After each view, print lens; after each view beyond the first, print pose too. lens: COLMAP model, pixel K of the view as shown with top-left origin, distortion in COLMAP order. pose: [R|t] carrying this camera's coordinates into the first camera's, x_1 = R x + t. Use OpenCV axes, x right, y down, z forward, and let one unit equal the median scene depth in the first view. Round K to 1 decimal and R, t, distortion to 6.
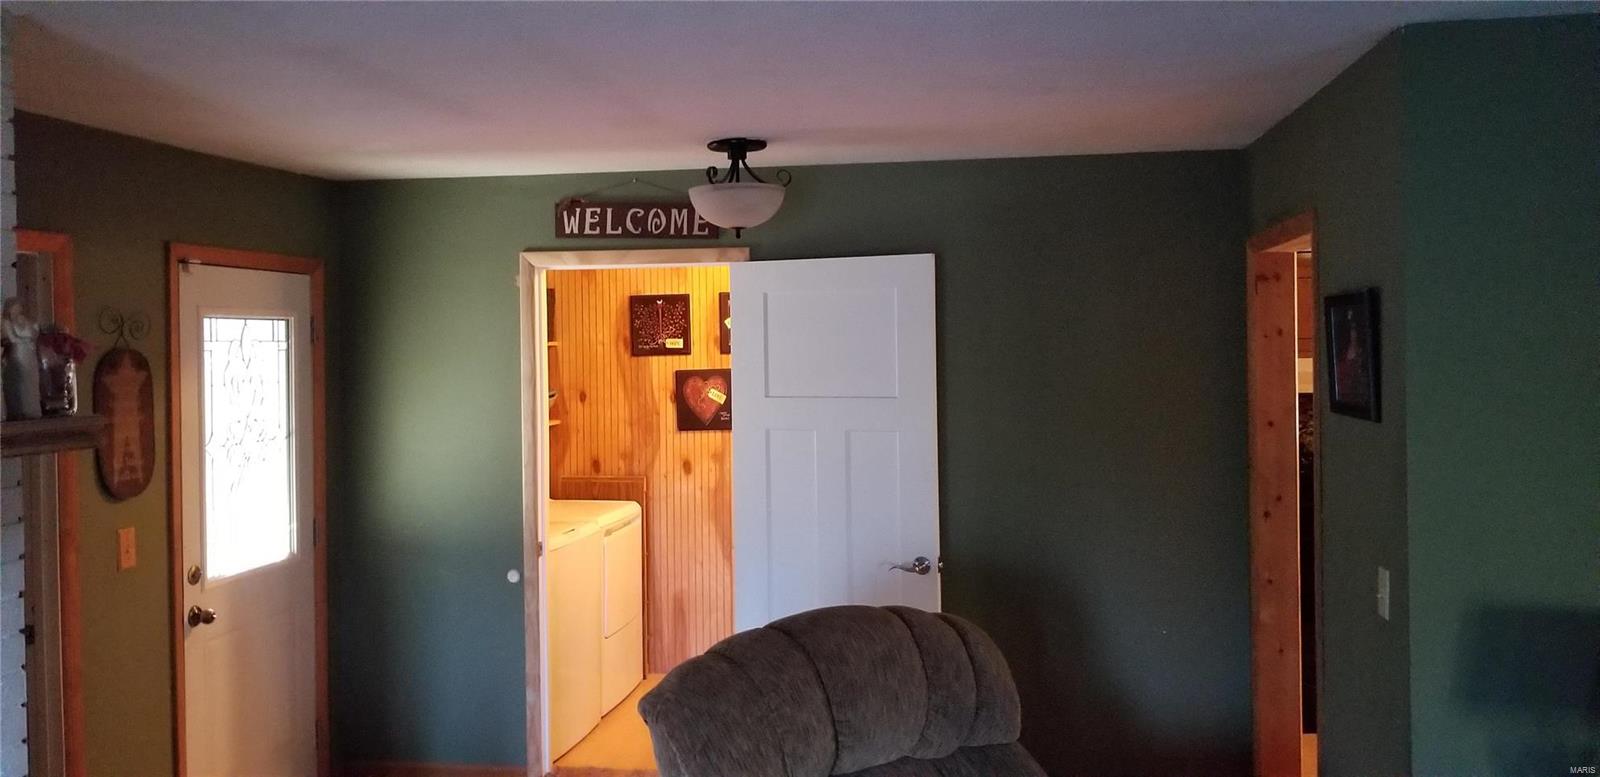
lens RADIAL K [[1246.3, 0, 806.5], [0, 1246.3, 378.2], [0, 0, 1]] dist [0.086536, -0.155710]
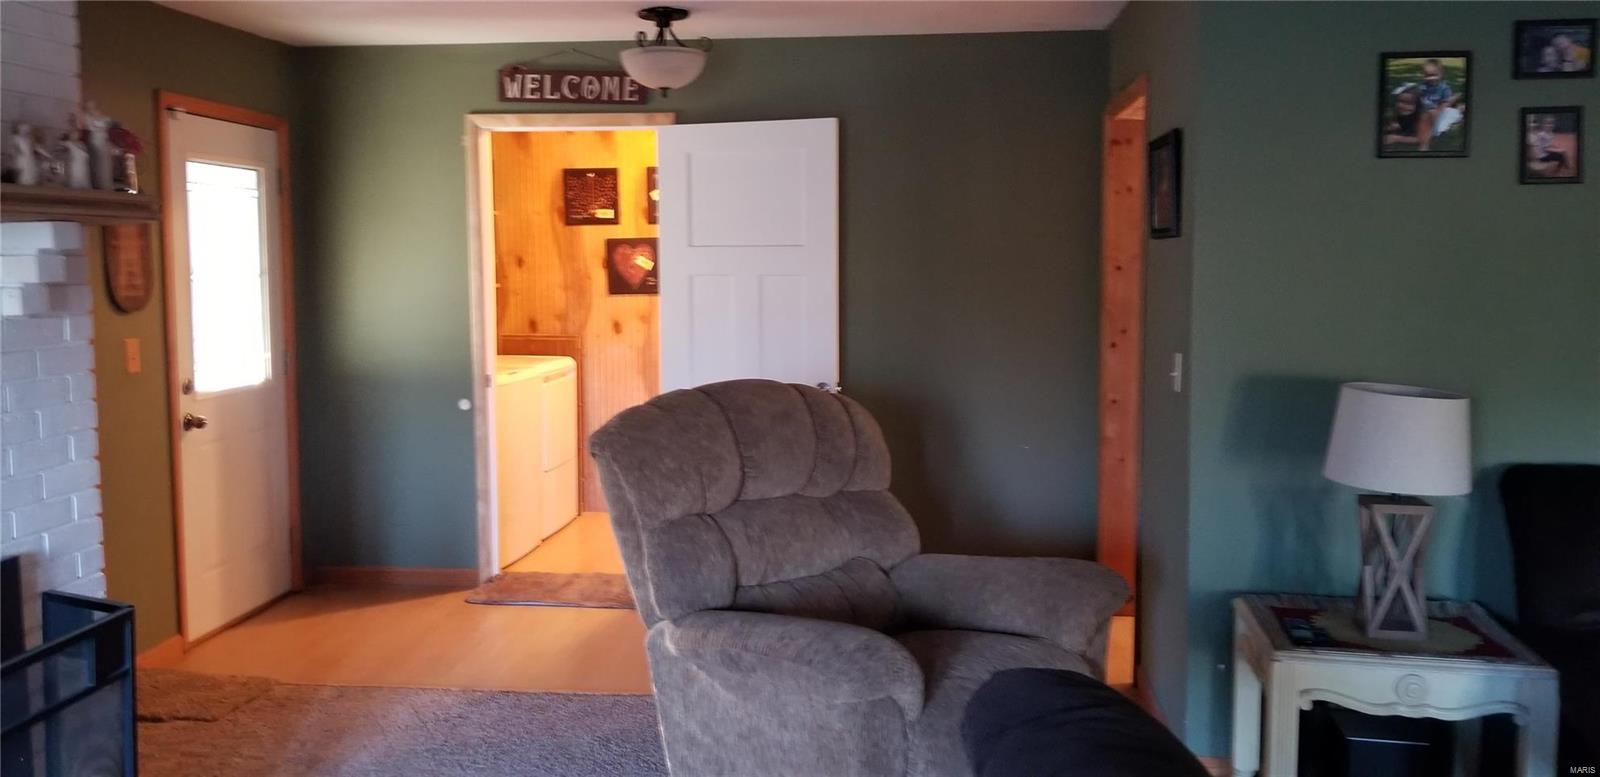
lens RADIAL K [[1246.3, 0, 794.7], [0, 1246.3, 387.5], [0, 0, 1]] dist [0.086536, -0.155710]
pose [[0.998664, 0.005681, 0.051370, 0.006296], [-0.009376, 0.997362, 0.071984, 0.064028], [-0.050826, -0.072369, 0.996082, -0.155109]]
